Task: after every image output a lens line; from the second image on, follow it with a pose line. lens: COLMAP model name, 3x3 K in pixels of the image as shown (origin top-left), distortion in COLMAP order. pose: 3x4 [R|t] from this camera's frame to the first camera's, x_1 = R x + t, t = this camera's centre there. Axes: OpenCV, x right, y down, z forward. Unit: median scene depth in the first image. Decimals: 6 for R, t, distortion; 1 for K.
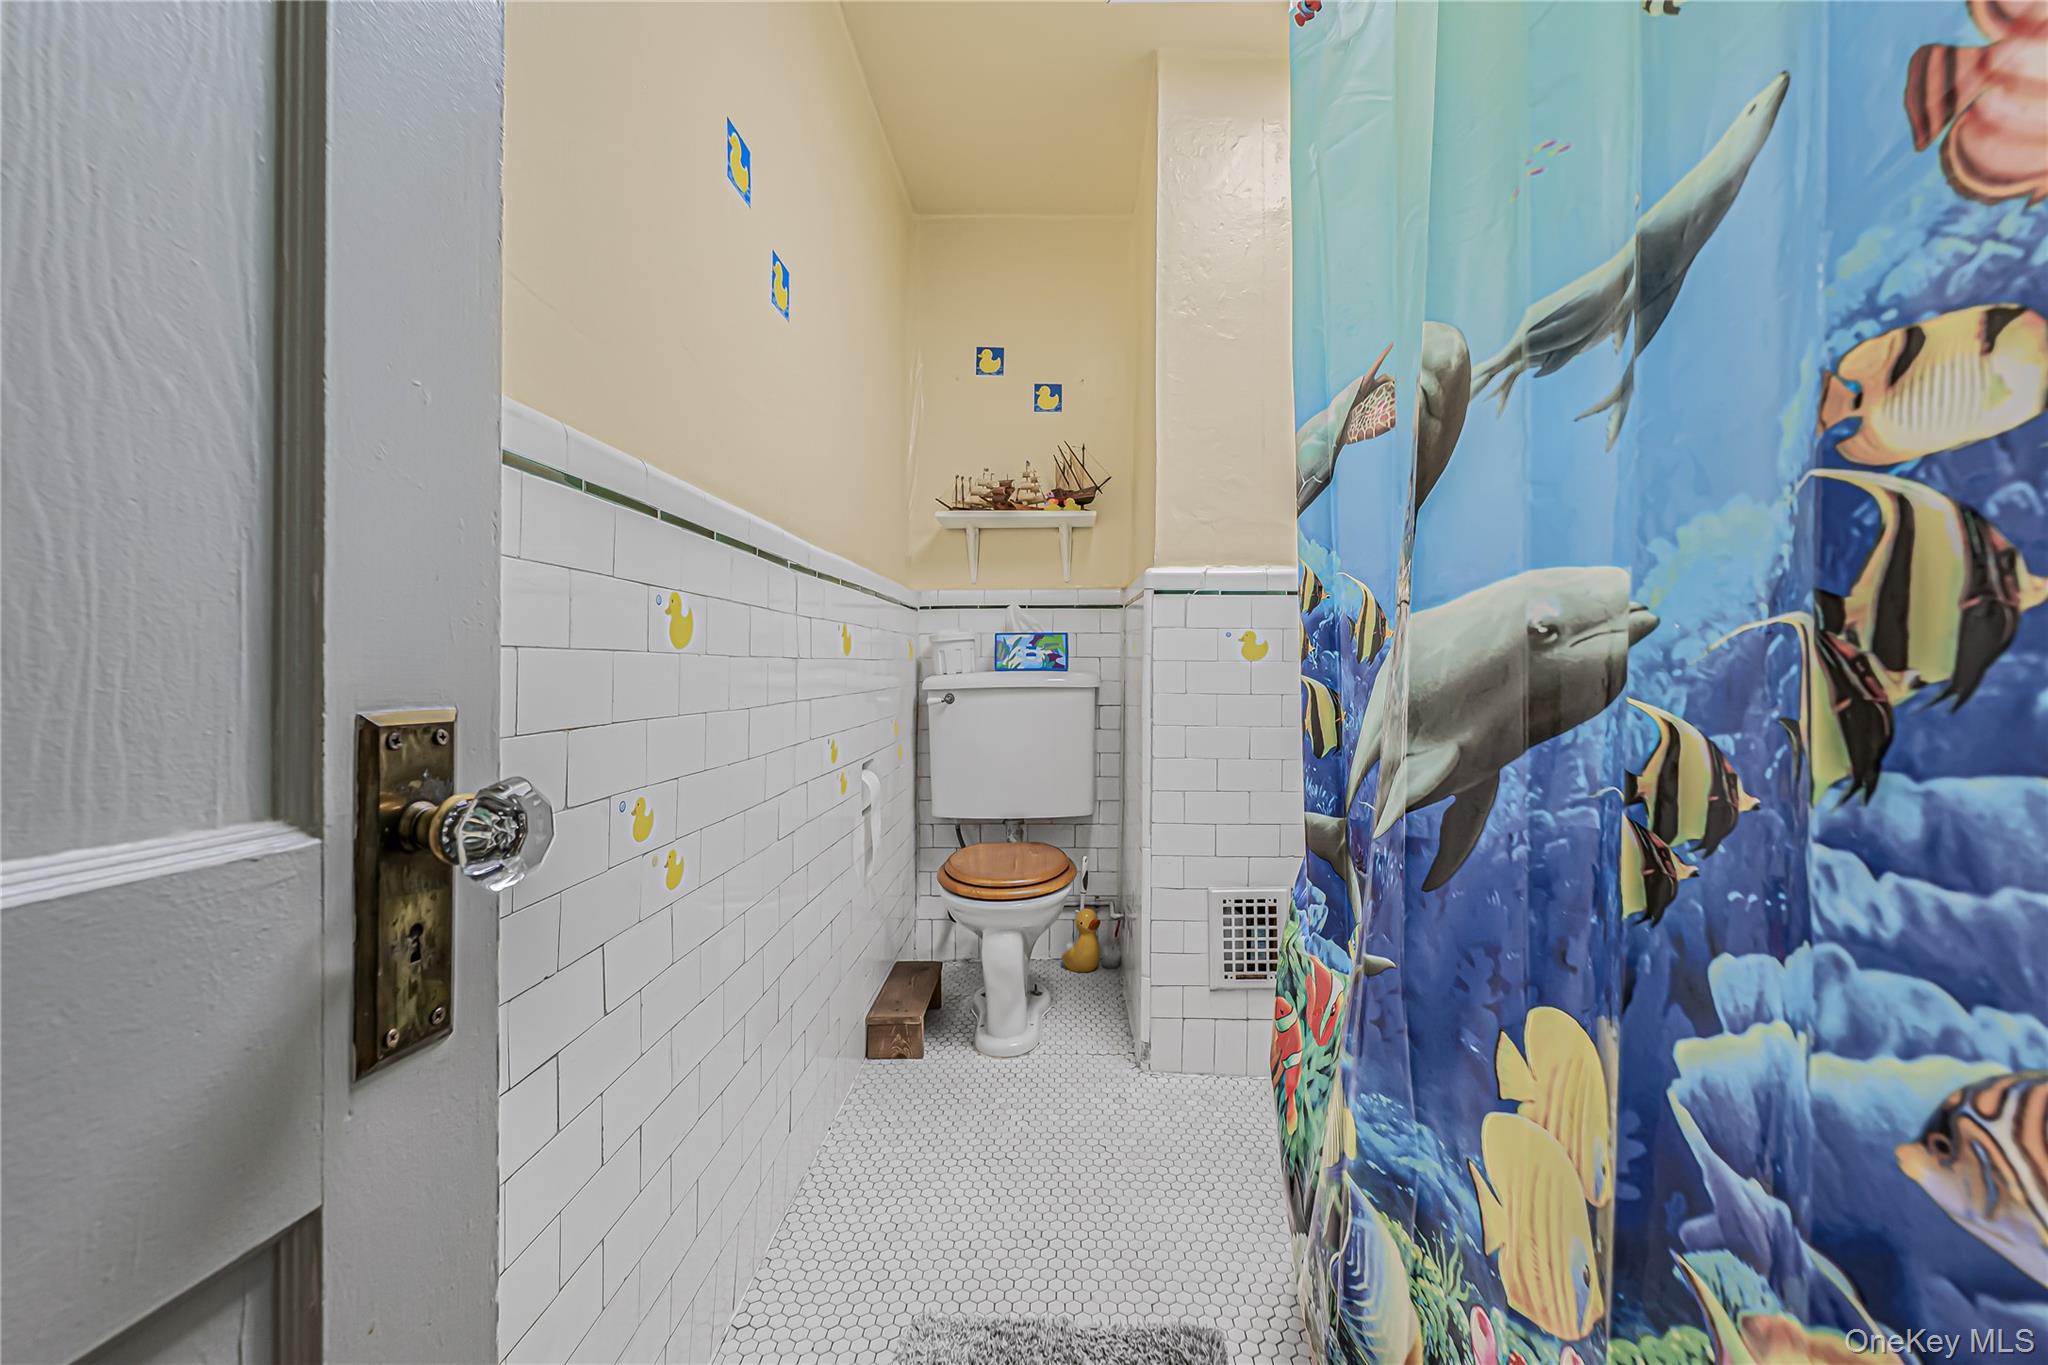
lens RADIAL K [[836.1, 0, 1018.9], [0, 836.1, 675.5], [0, 0, 1]] dist [-0.000972, 0.000037]
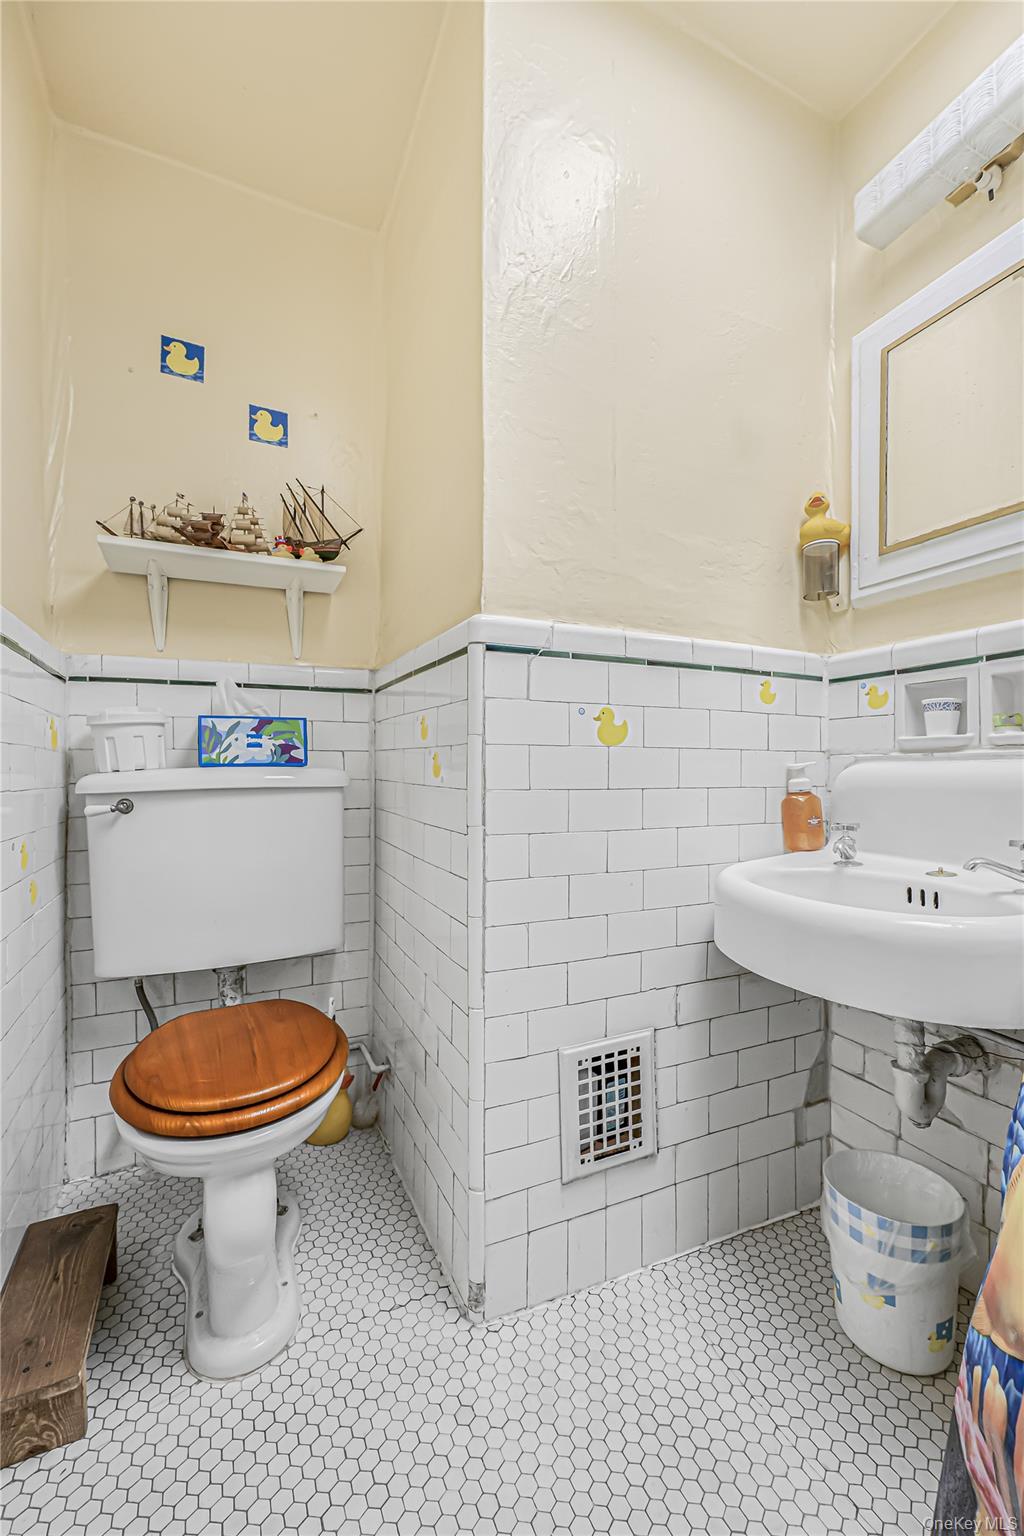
lens RADIAL K [[639.6, 0, 567.4], [0, 639.6, 781.3], [0, 0, 1]] dist [0.000608, -0.000542]
pose [[0.855236, -0.008547, 0.518169, -0.044023], [0.009203, 0.999957, 0.001304, 0.009815], [-0.518158, 0.003654, 0.855277, 0.358552]]
